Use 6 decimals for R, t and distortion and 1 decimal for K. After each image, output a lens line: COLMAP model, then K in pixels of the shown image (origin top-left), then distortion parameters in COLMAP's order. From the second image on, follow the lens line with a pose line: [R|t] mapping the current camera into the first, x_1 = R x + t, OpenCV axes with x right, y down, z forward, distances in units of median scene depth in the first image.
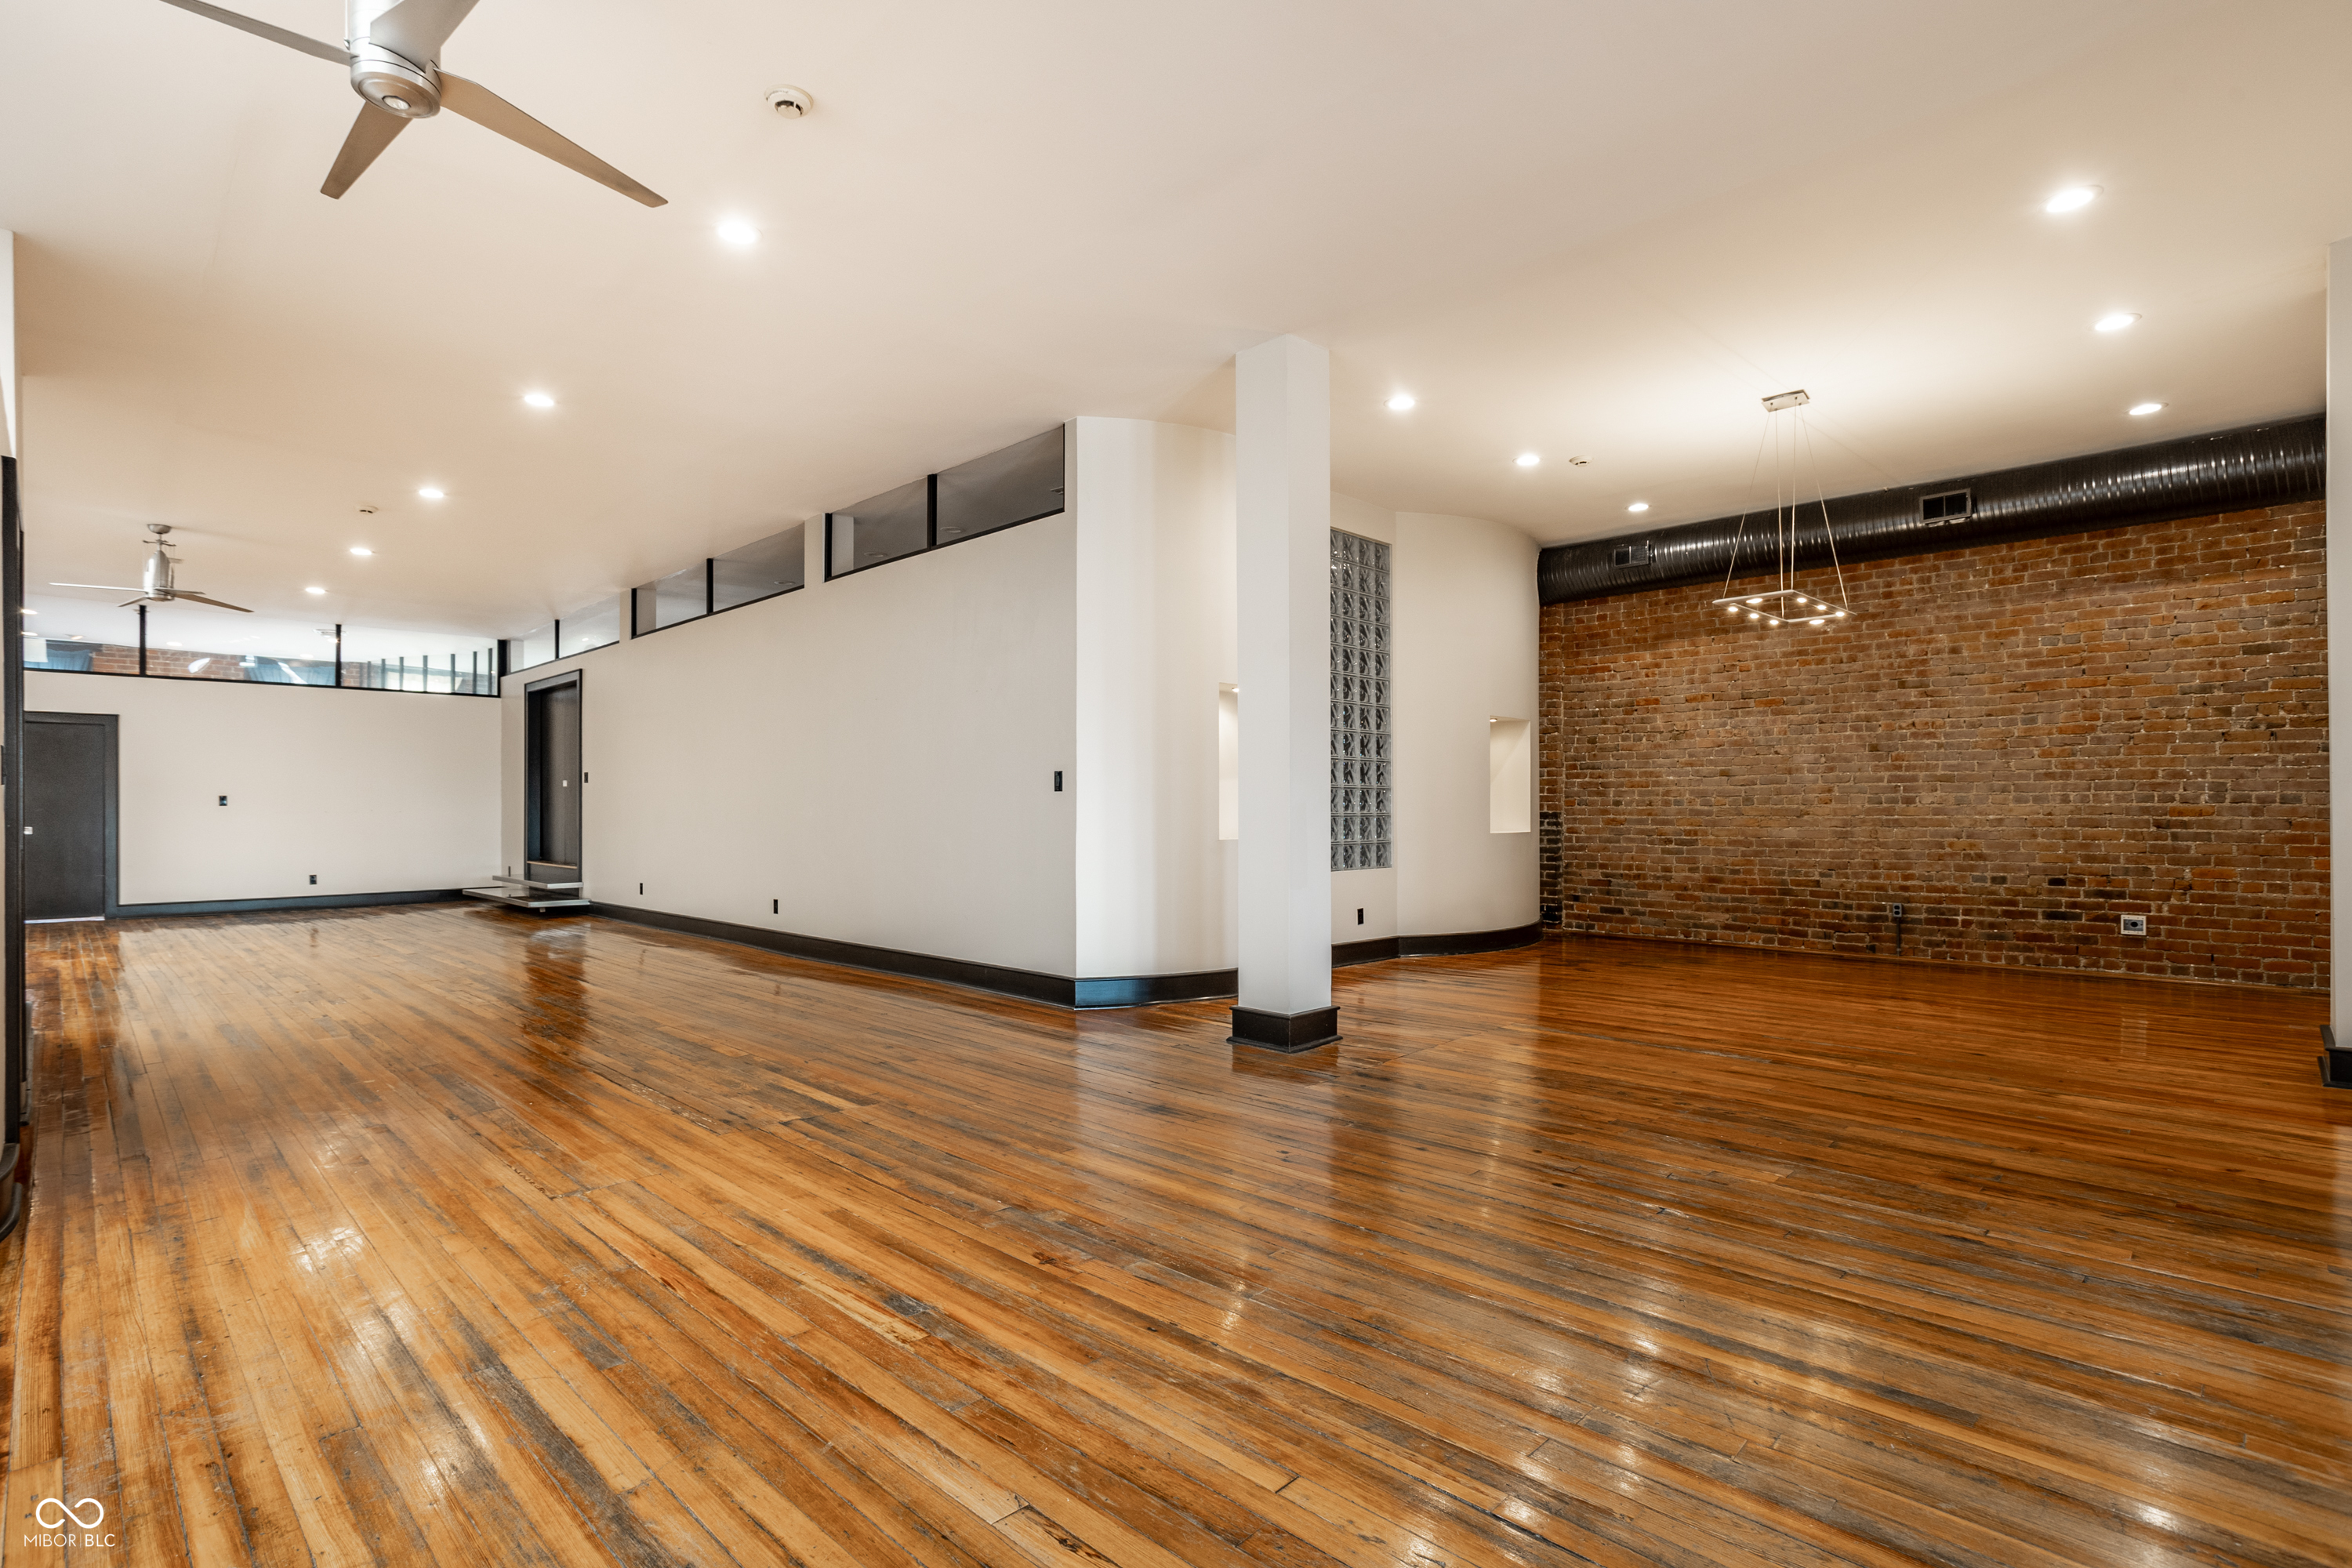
lens RADIAL K [[1135.5, 0, 1150.1], [0, 1135.5, 807.3], [0, 0, 1]] dist [-0.041817, 0.023656]
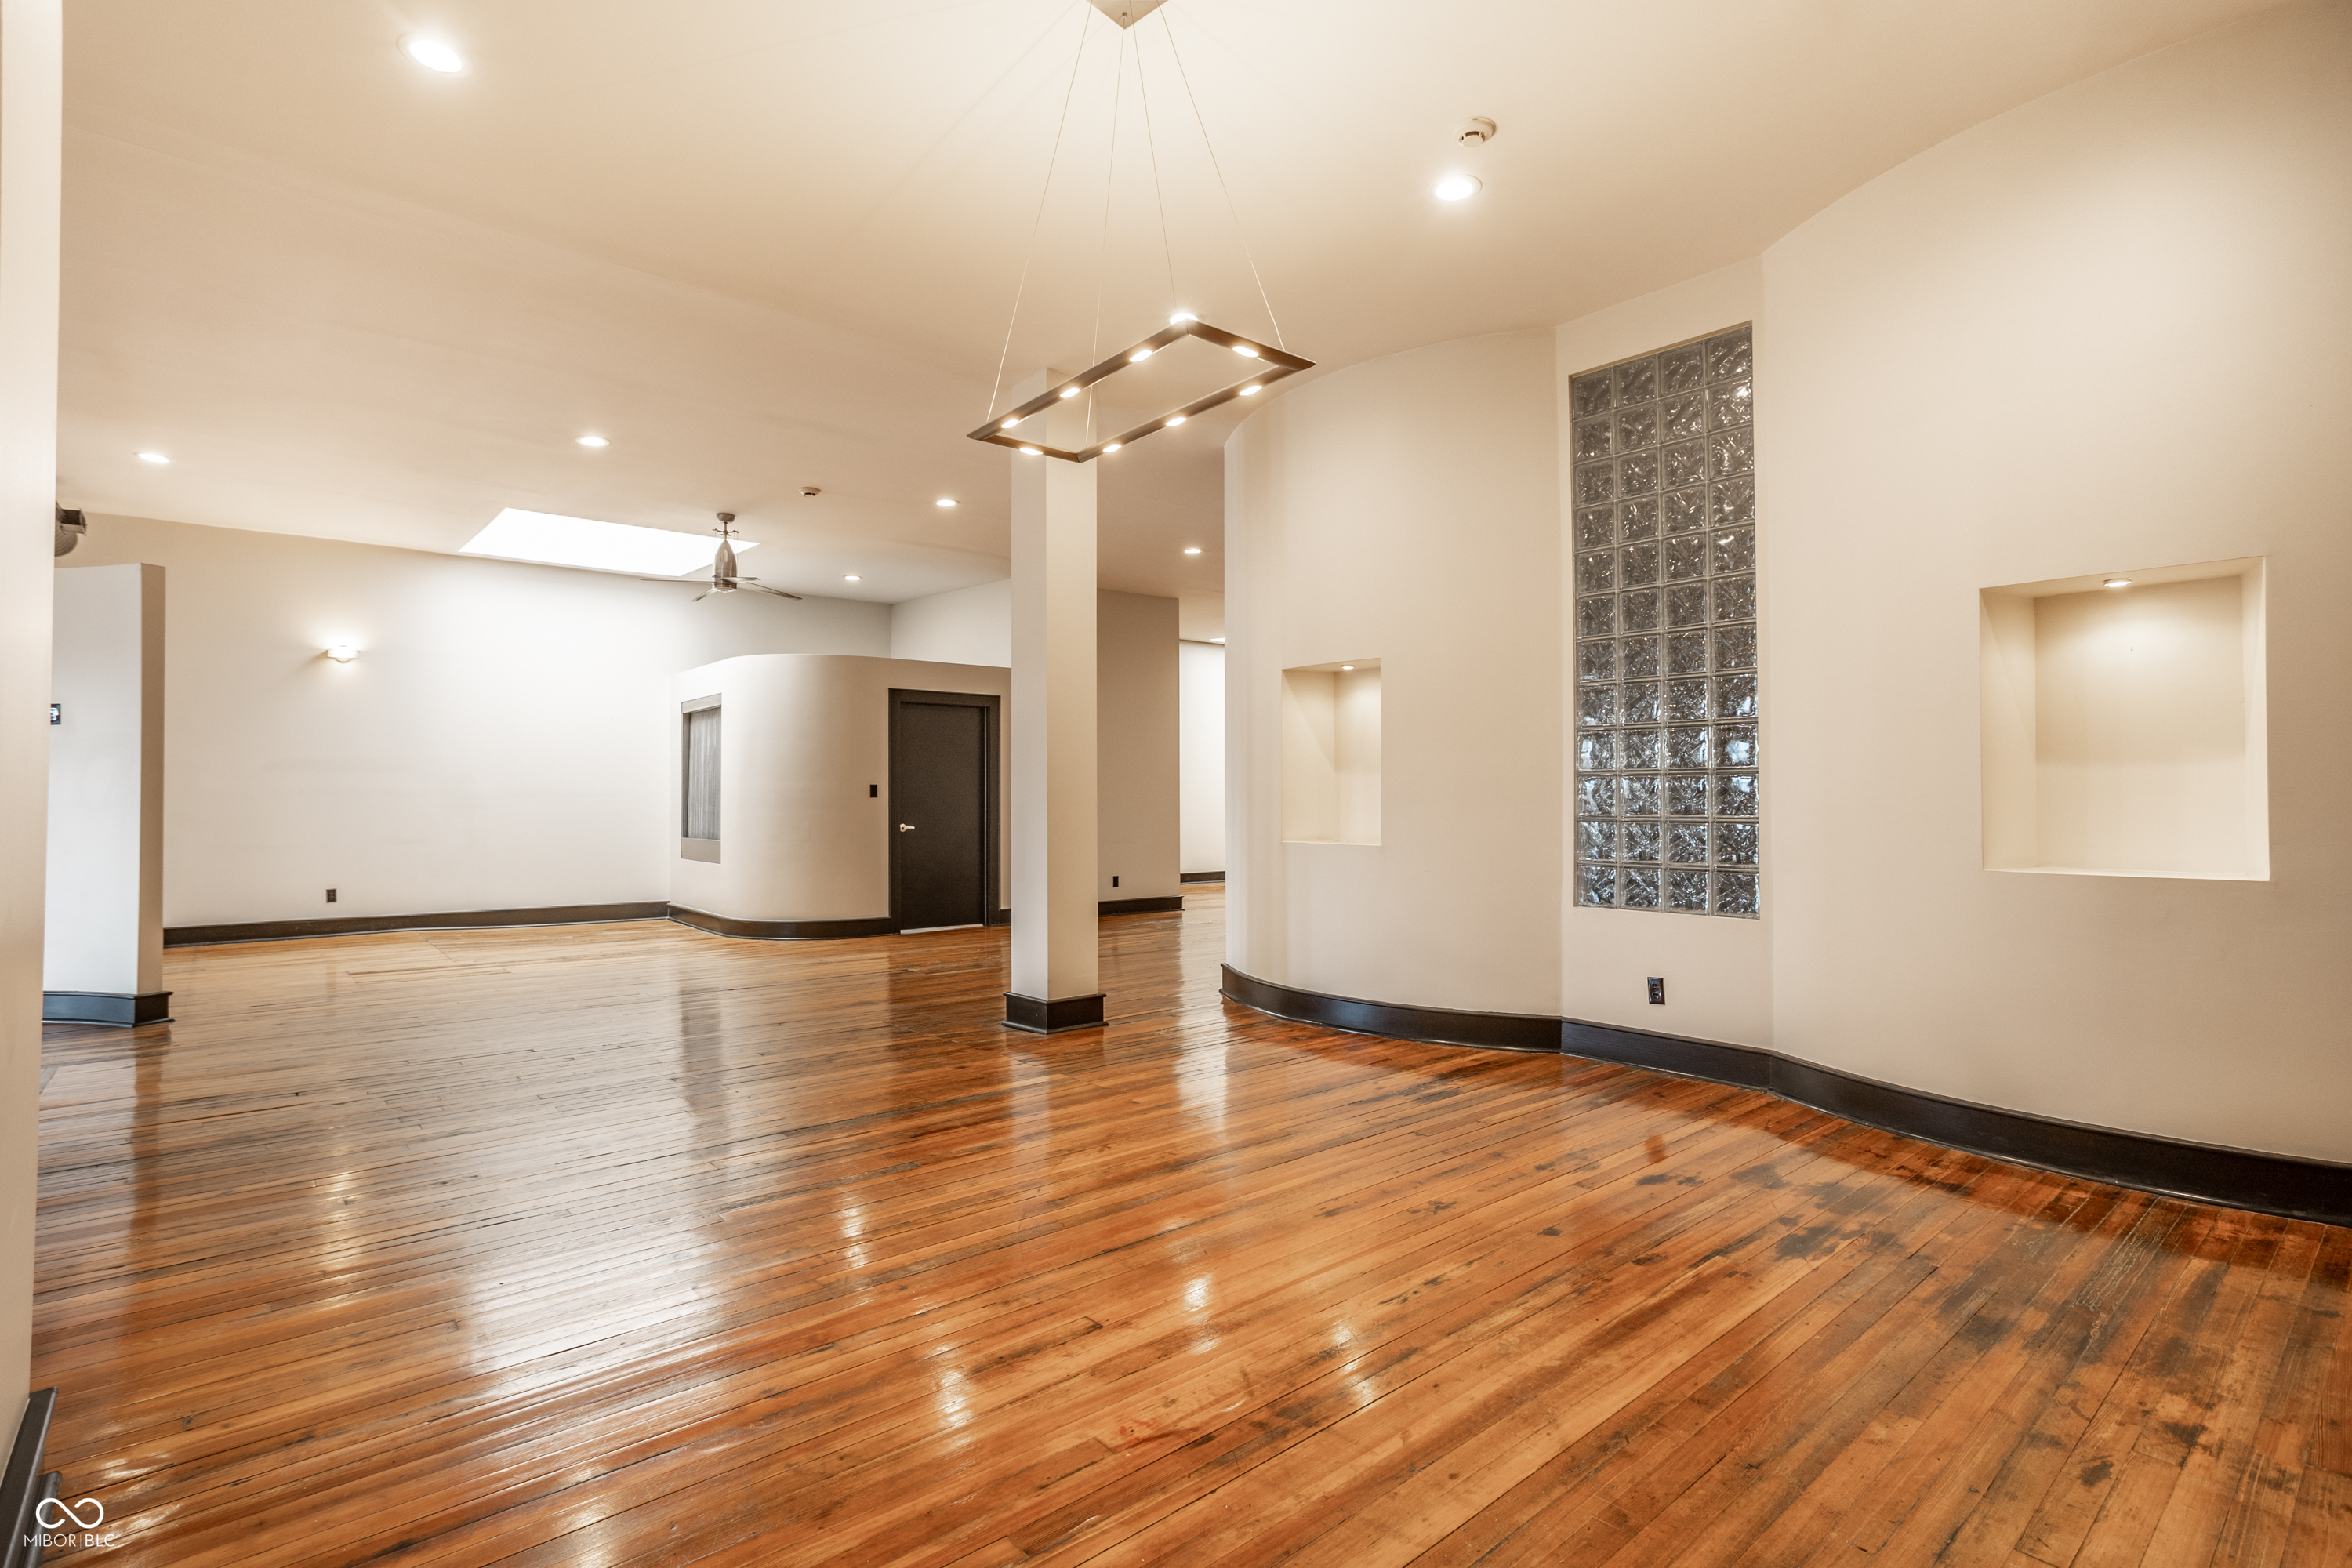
lens RADIAL K [[1135.5, 0, 1175.7], [0, 1135.5, 789.7], [0, 0, 1]] dist [-0.041817, 0.023656]
pose [[-0.066720, -0.009590, -0.997726, 0.787304], [0.003183, 0.999947, -0.009825, -0.004114], [0.997767, -0.003832, -0.066686, 0.789837]]
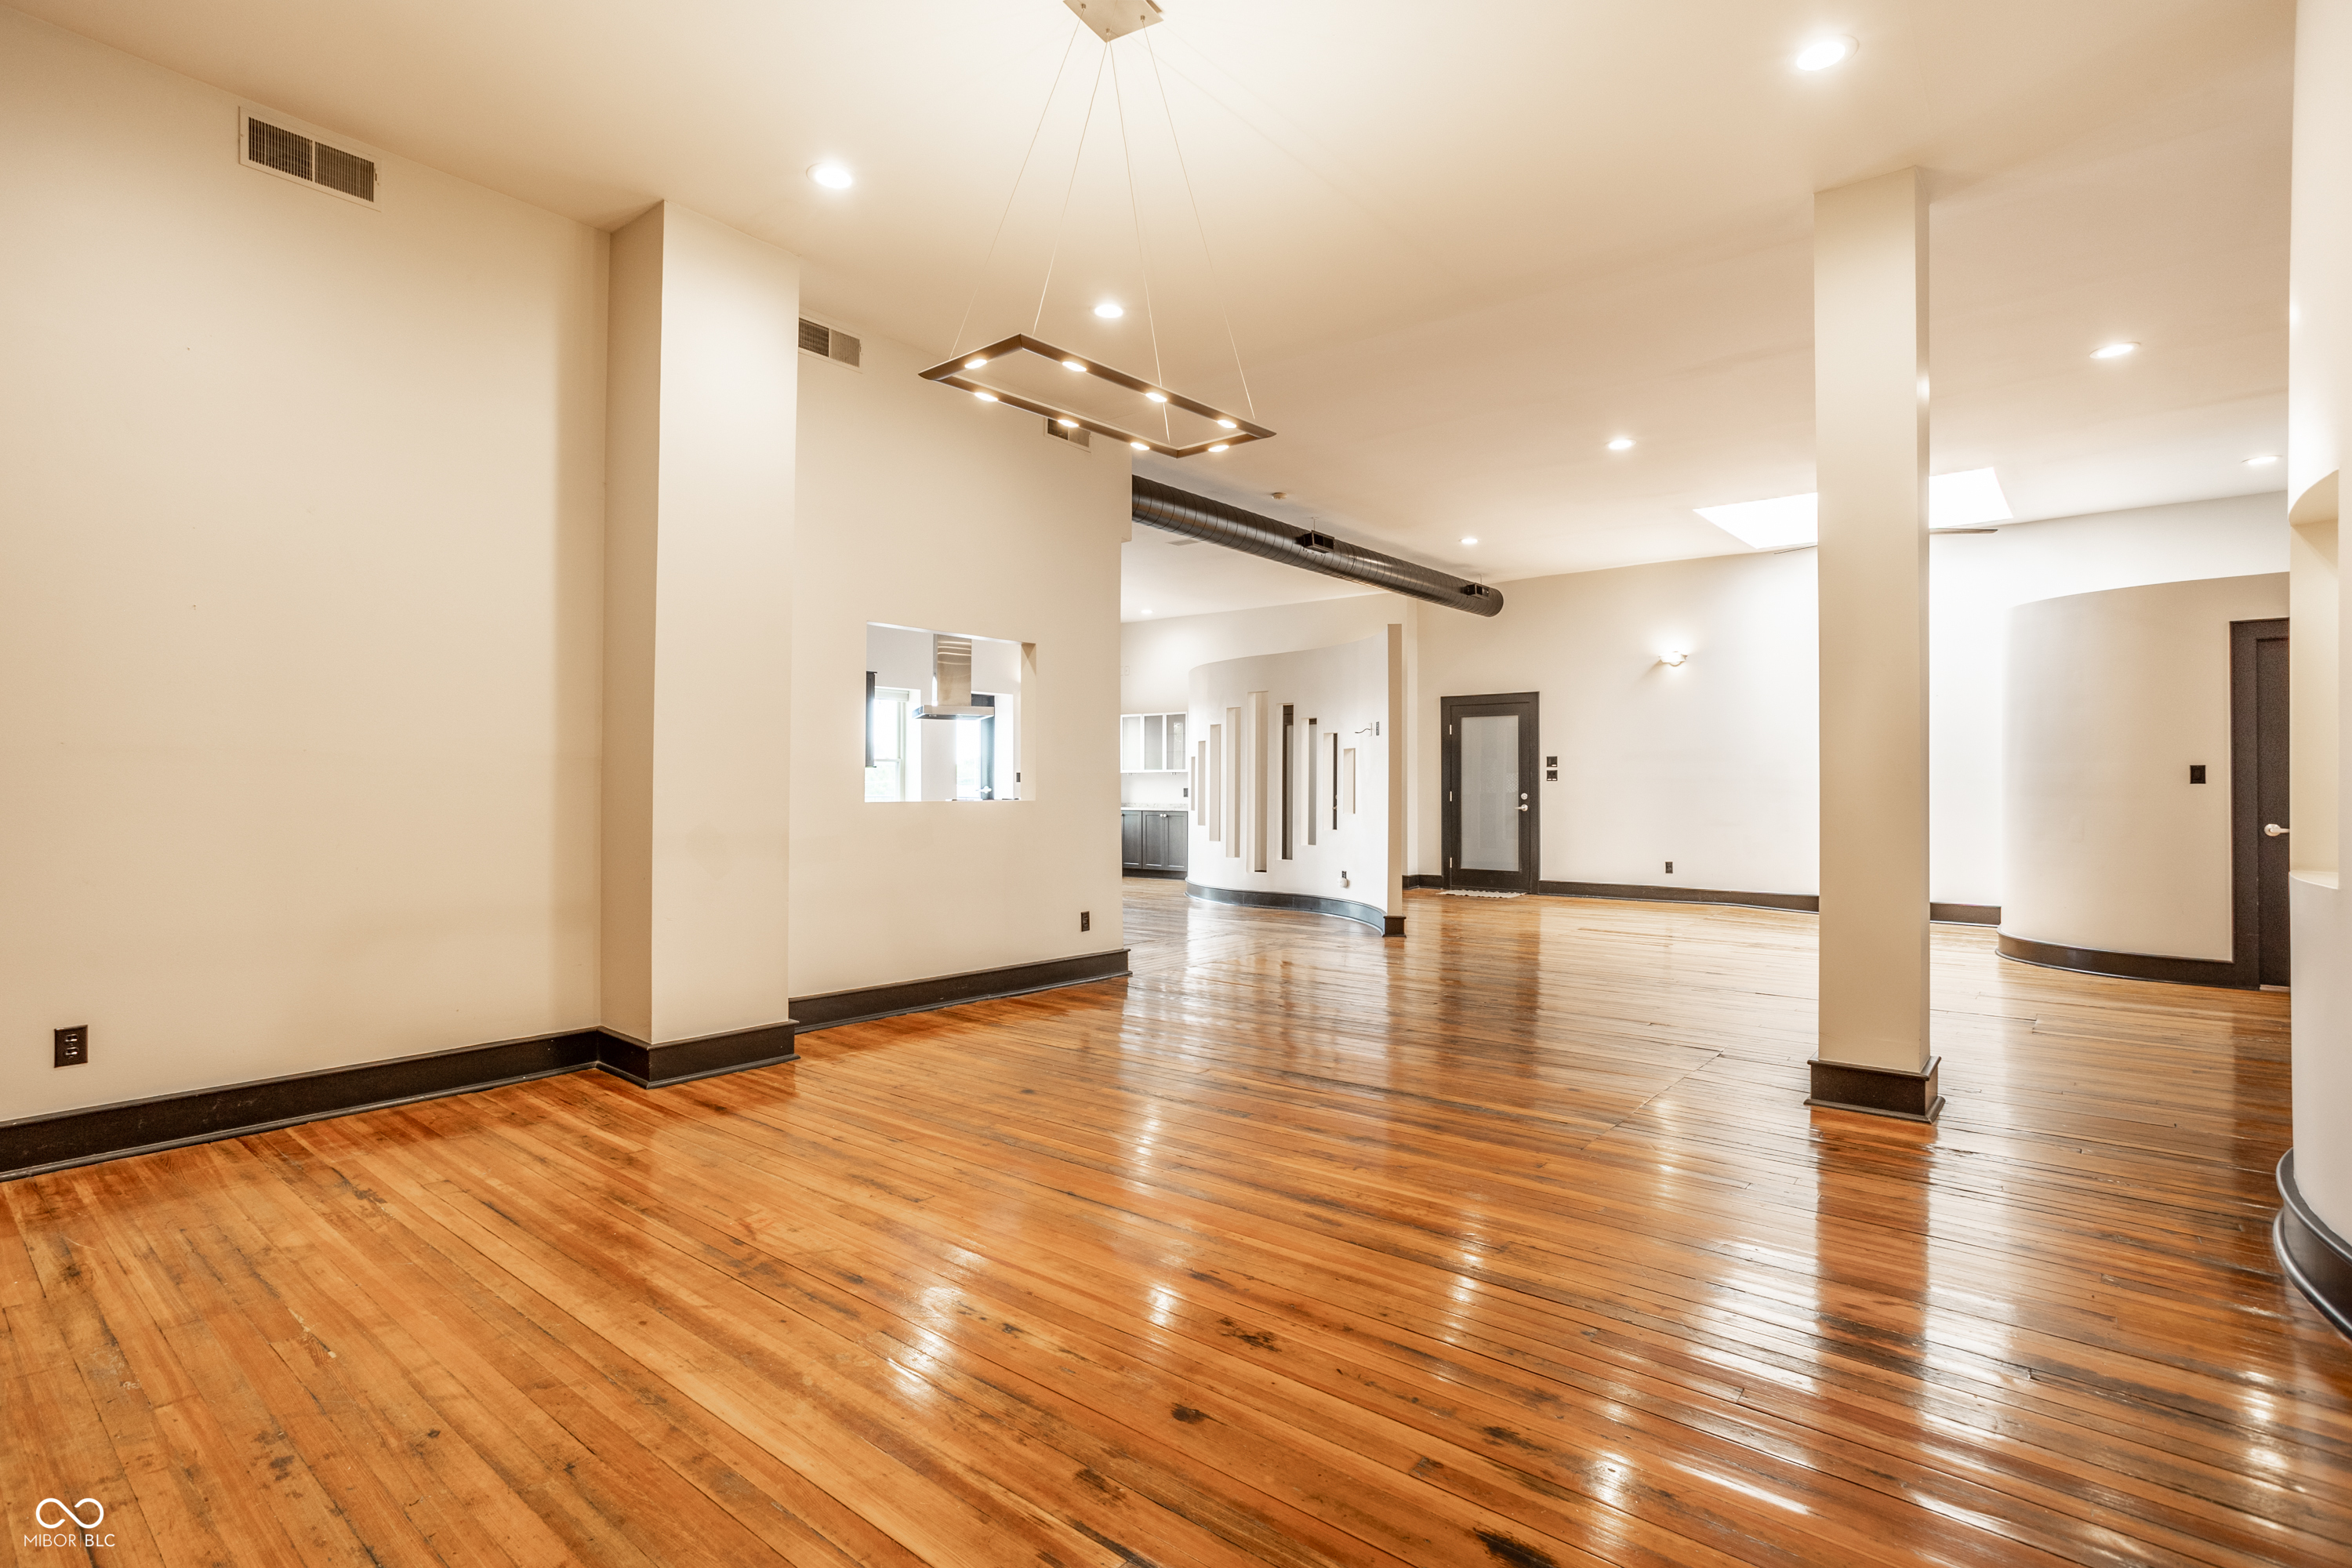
lens RADIAL K [[1135.5, 0, 1140.5], [0, 1135.5, 779.8], [0, 0, 1]] dist [-0.041817, 0.023656]
pose [[-0.995808, -0.003480, -0.091405, 0.449902], [-0.002830, 0.999970, -0.007240, -0.002867], [0.091427, -0.006950, -0.995788, 1.132093]]
